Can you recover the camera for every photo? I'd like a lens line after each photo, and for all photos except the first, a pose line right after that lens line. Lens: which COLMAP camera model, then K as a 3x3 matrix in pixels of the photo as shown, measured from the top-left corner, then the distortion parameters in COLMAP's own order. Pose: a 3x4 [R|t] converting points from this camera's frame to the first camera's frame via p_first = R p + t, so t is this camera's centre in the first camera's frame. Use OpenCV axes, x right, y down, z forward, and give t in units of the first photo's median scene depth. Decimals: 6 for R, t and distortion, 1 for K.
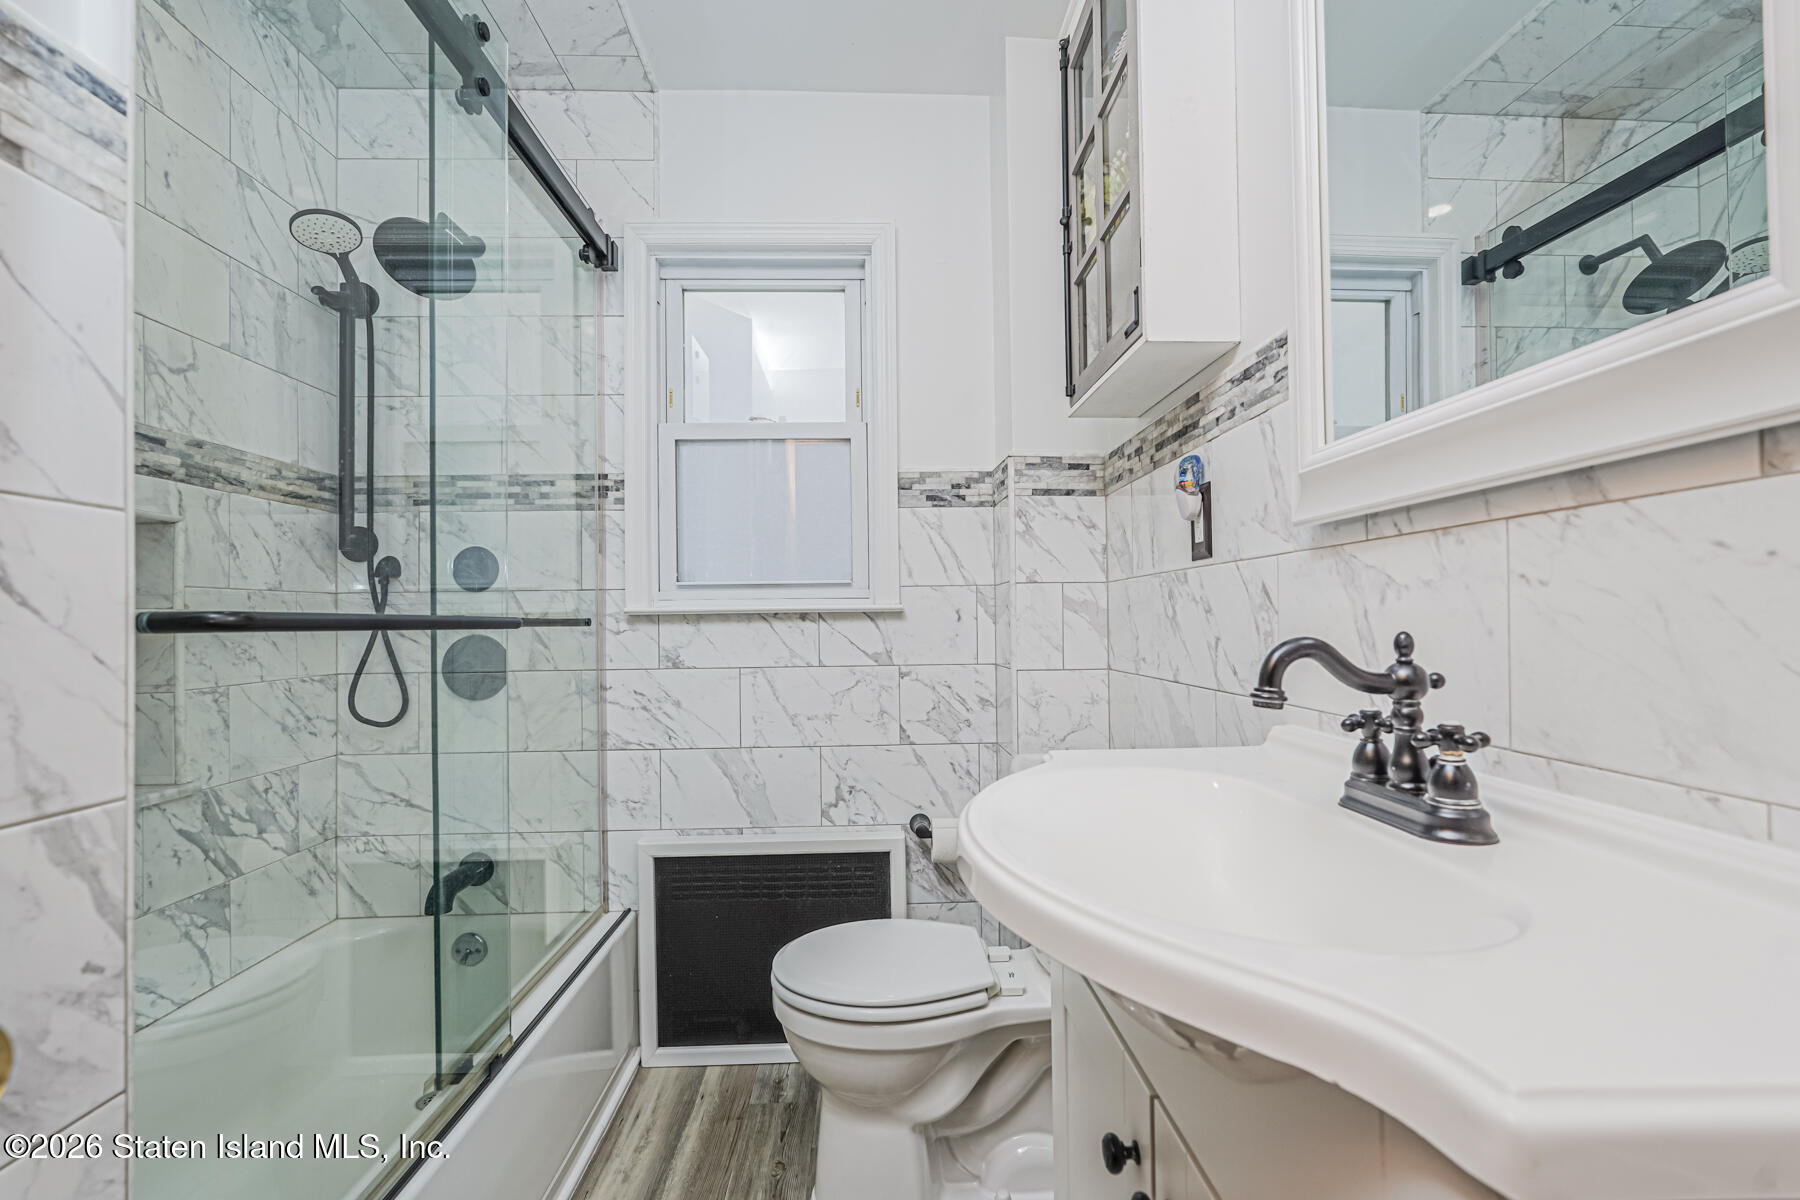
lens RADIAL K [[816.9, 0, 903.3], [0, 816.9, 612.4], [0, 0, 1]] dist [-0.015860, 0.008844]
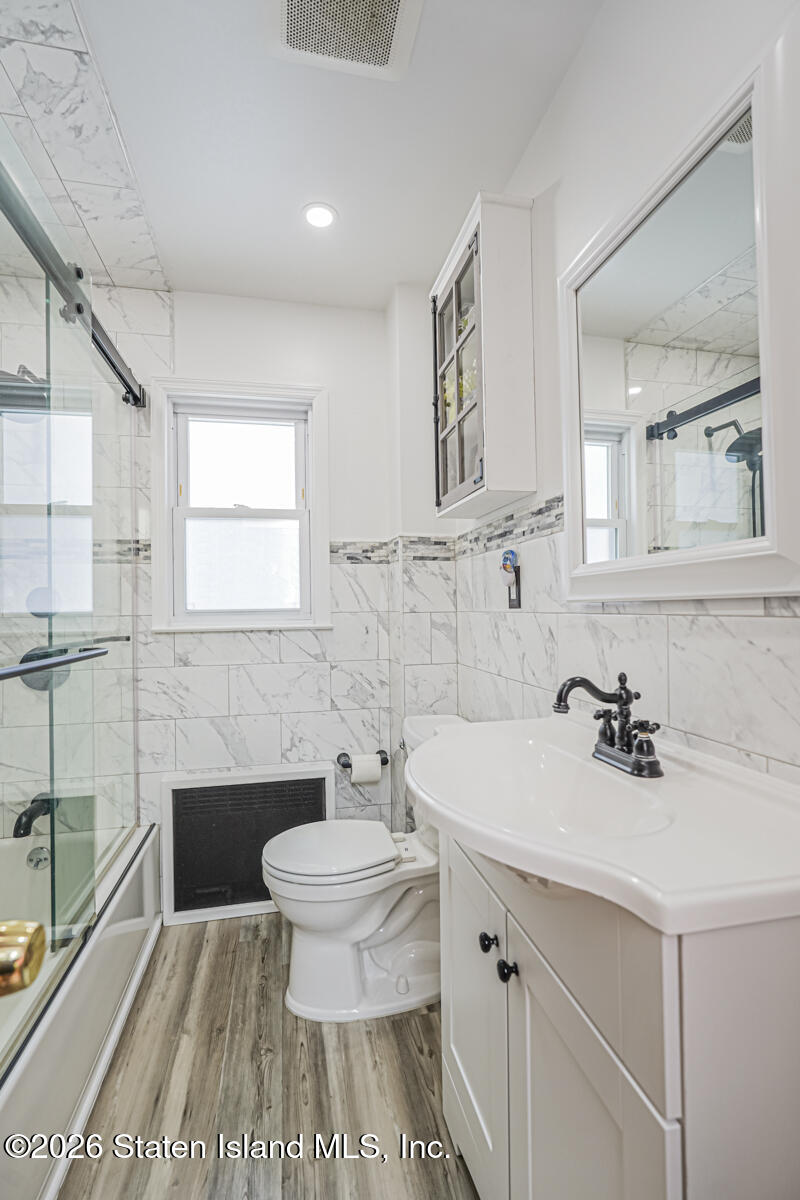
lens RADIAL K [[544.6, 0, 395.7], [0, 544.6, 602.1], [0, 0, 1]] dist [-0.015860, 0.008844]
pose [[0.985556, -0.000164, 0.169348, -0.075093], [0.000787, 0.999993, -0.003608, -0.061095], [-0.169347, 0.003689, 0.985550, -0.106187]]
